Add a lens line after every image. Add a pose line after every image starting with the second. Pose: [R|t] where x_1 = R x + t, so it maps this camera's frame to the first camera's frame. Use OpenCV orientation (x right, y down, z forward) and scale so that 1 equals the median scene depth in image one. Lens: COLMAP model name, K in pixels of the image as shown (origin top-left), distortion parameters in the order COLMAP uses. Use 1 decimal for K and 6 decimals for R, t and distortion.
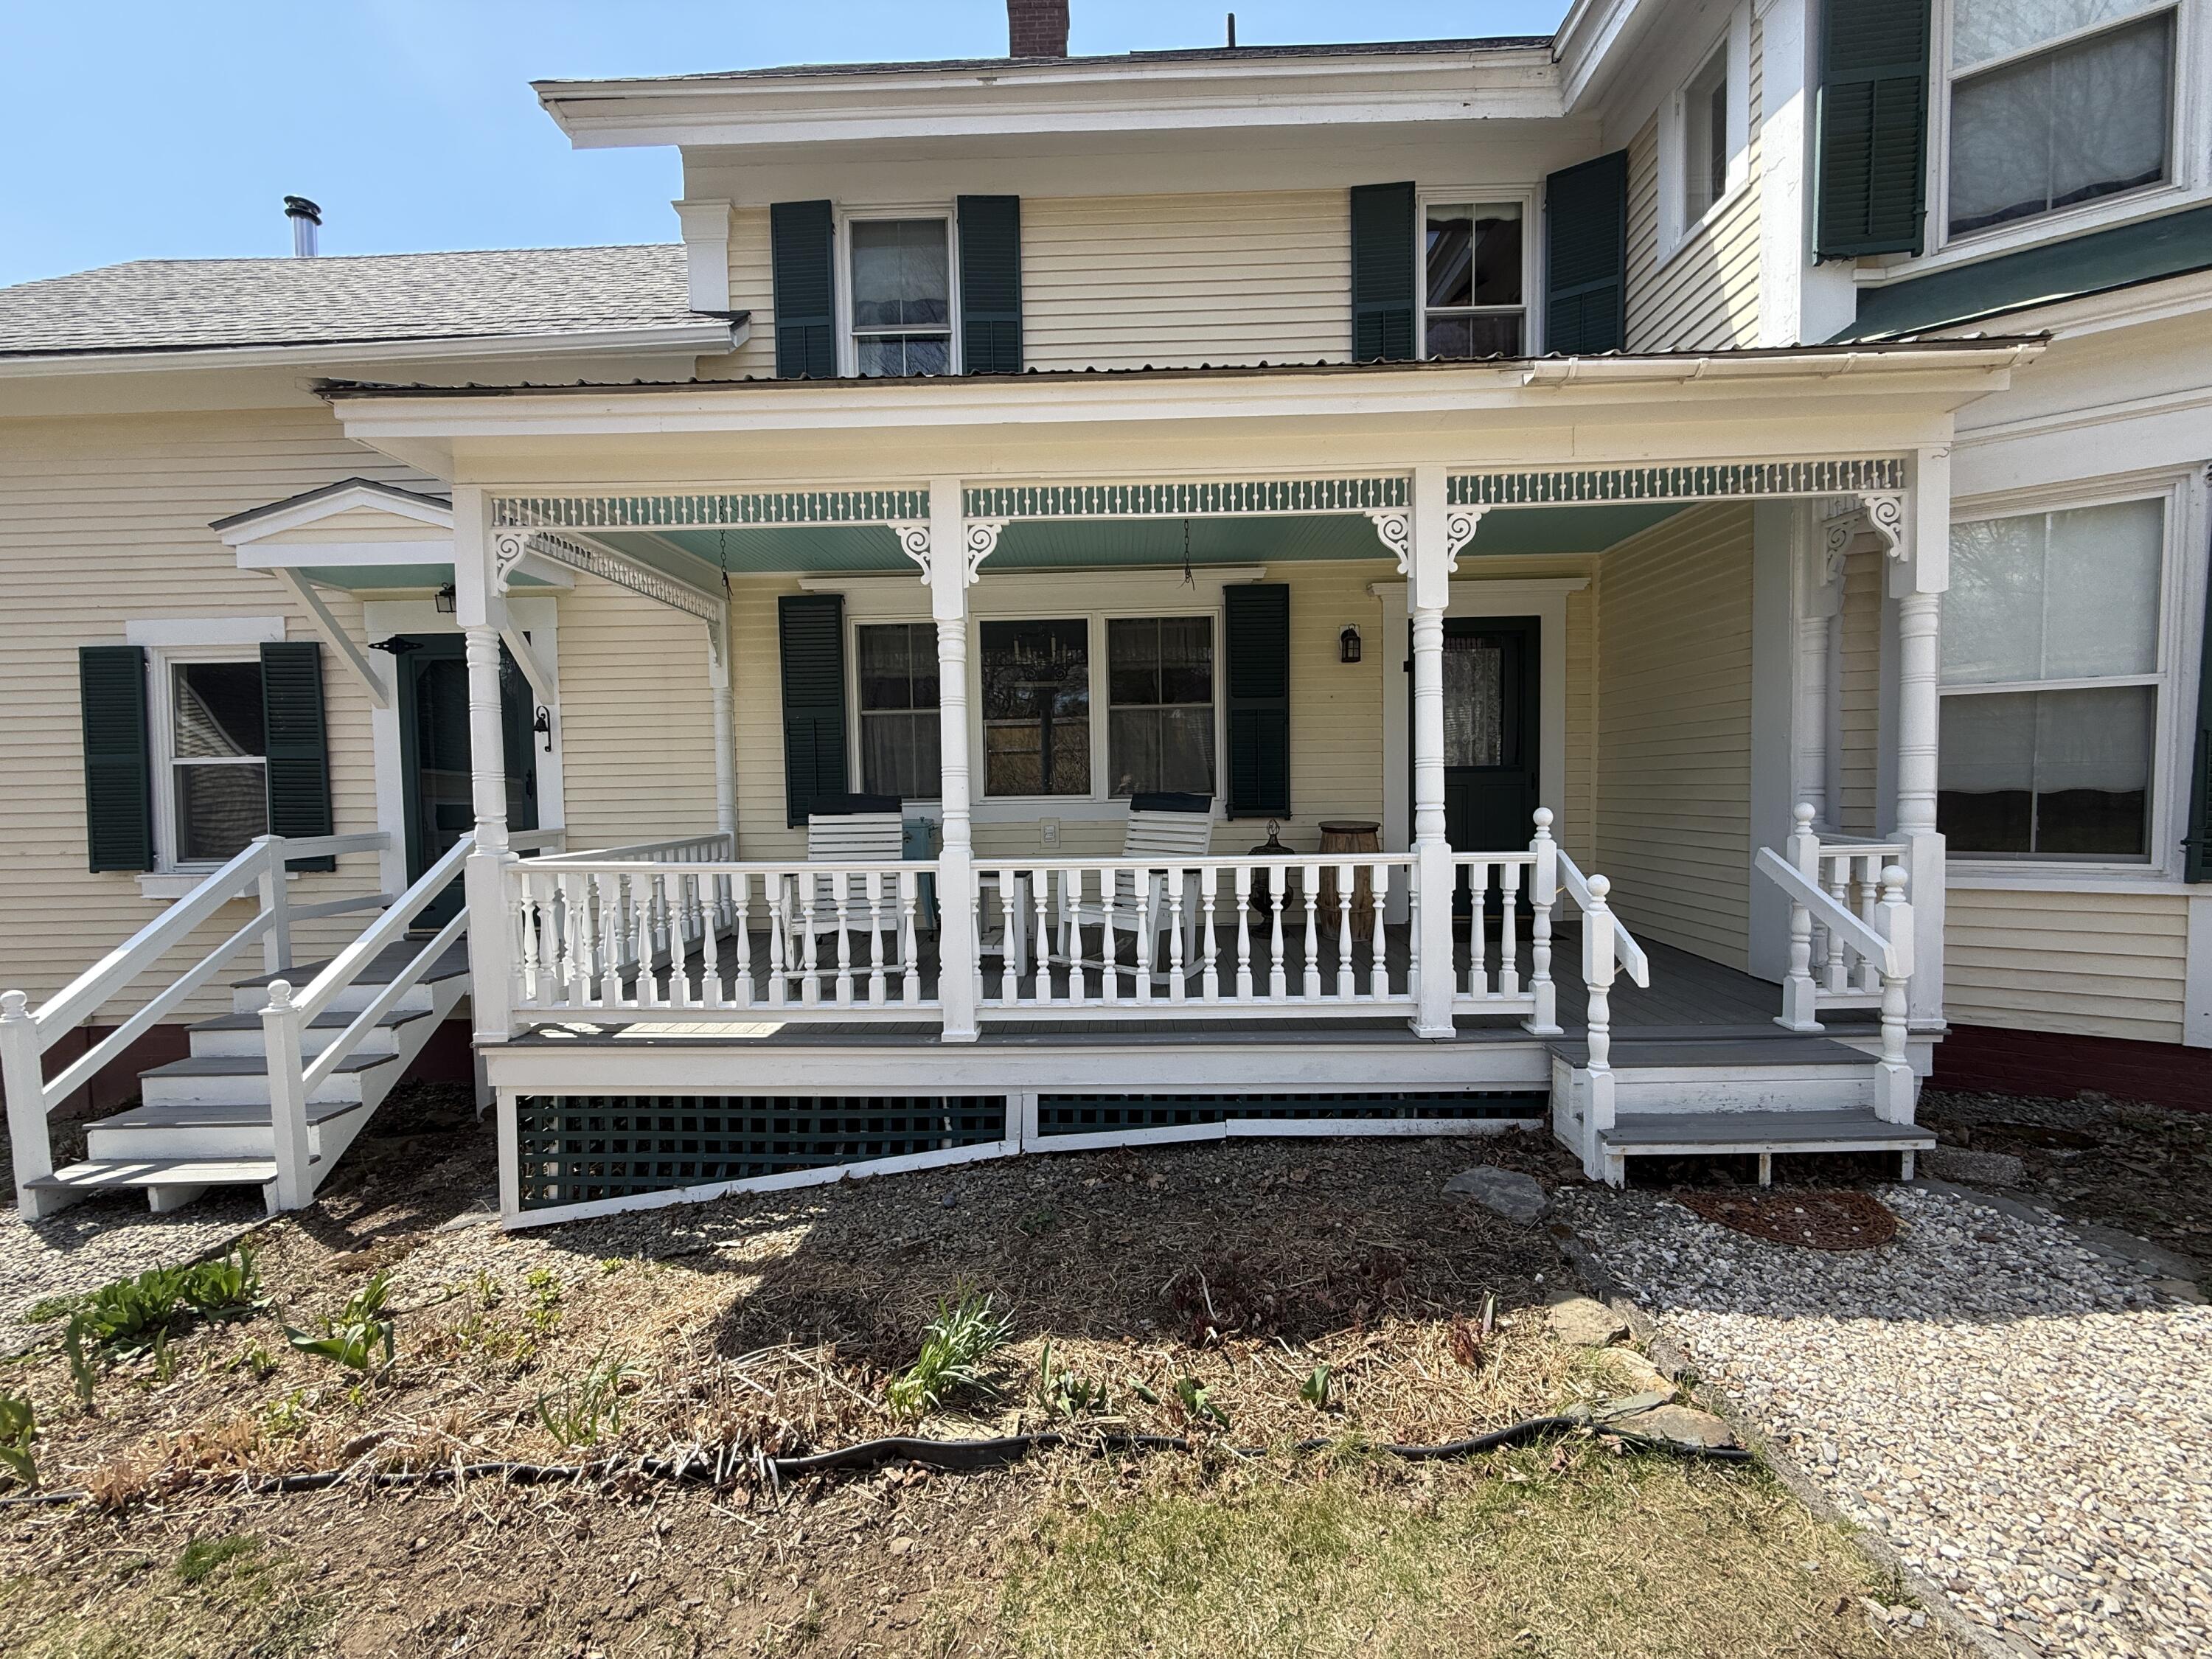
lens RADIAL K [[878.7, 0, 1100.8], [0, 878.7, 829.1], [0, 0, 1]] dist [0.000903, -0.000153]
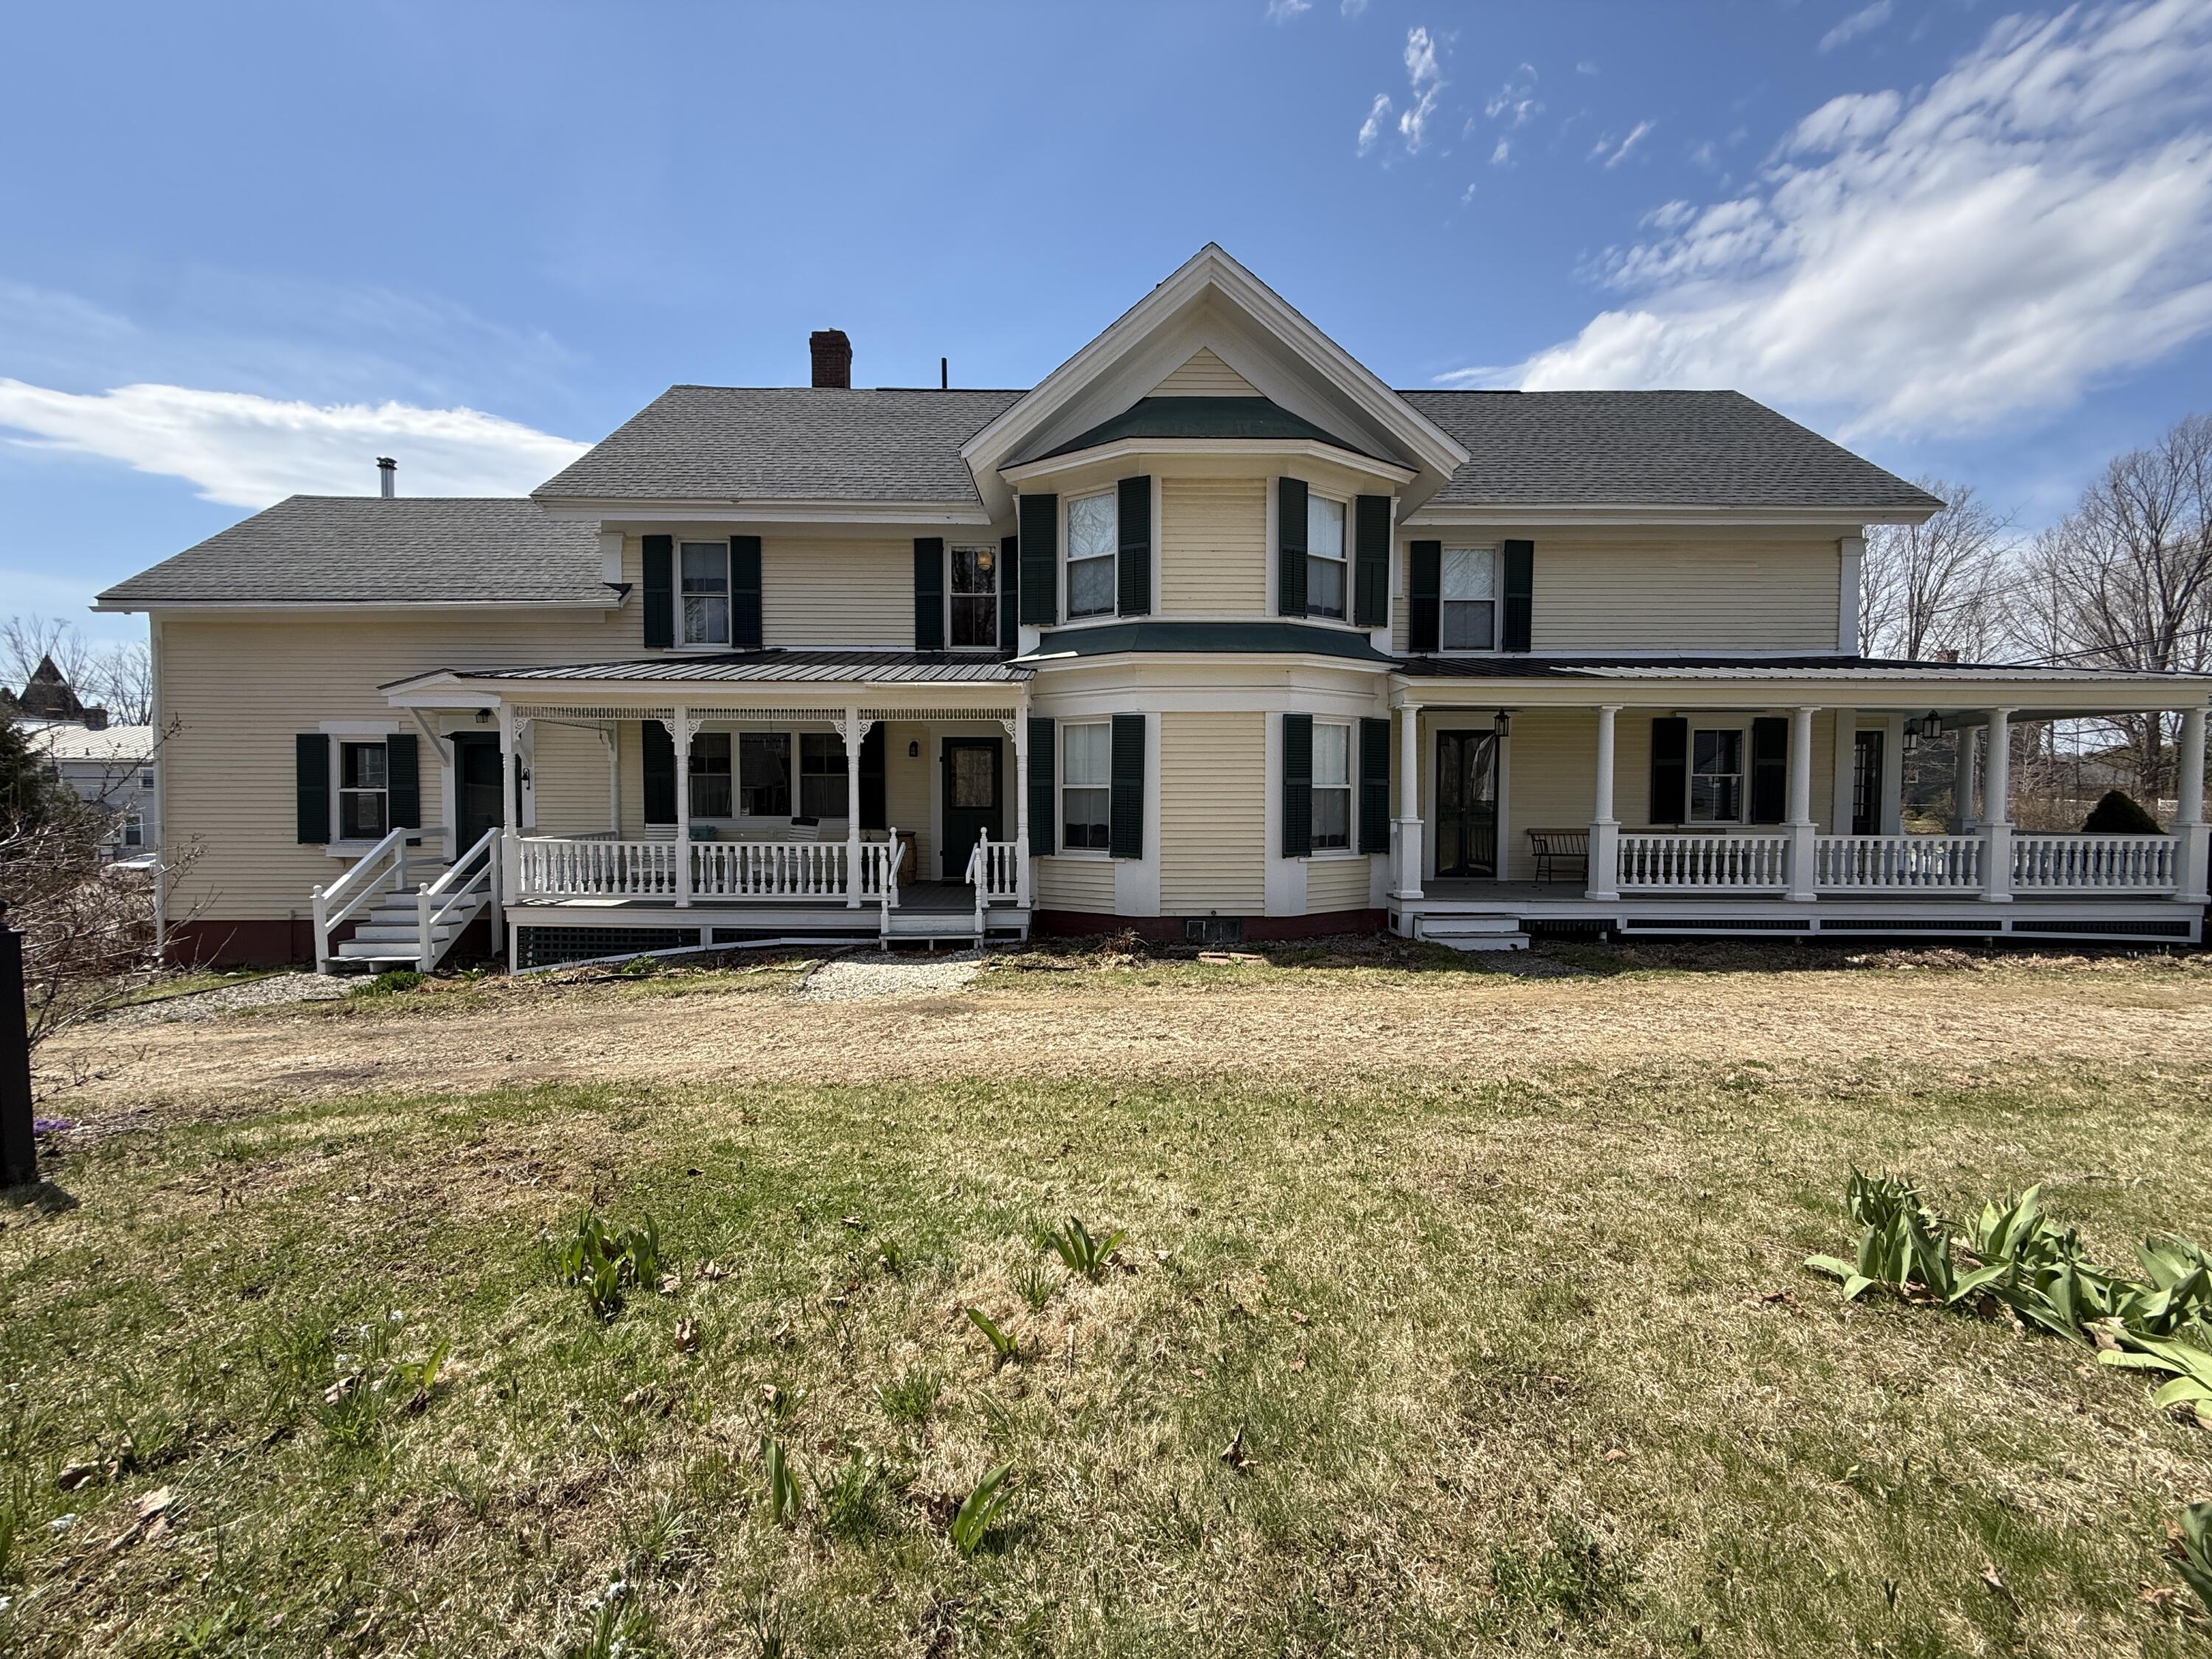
lens RADIAL K [[878.7, 0, 1100.8], [0, 878.7, 829.1], [0, 0, 1]] dist [0.000903, -0.000153]
pose [[0.999245, 0.019937, 0.033357, 1.057378], [-0.019642, 0.999765, -0.009138, -0.005527], [-0.033532, 0.008476, 0.999402, -1.806903]]
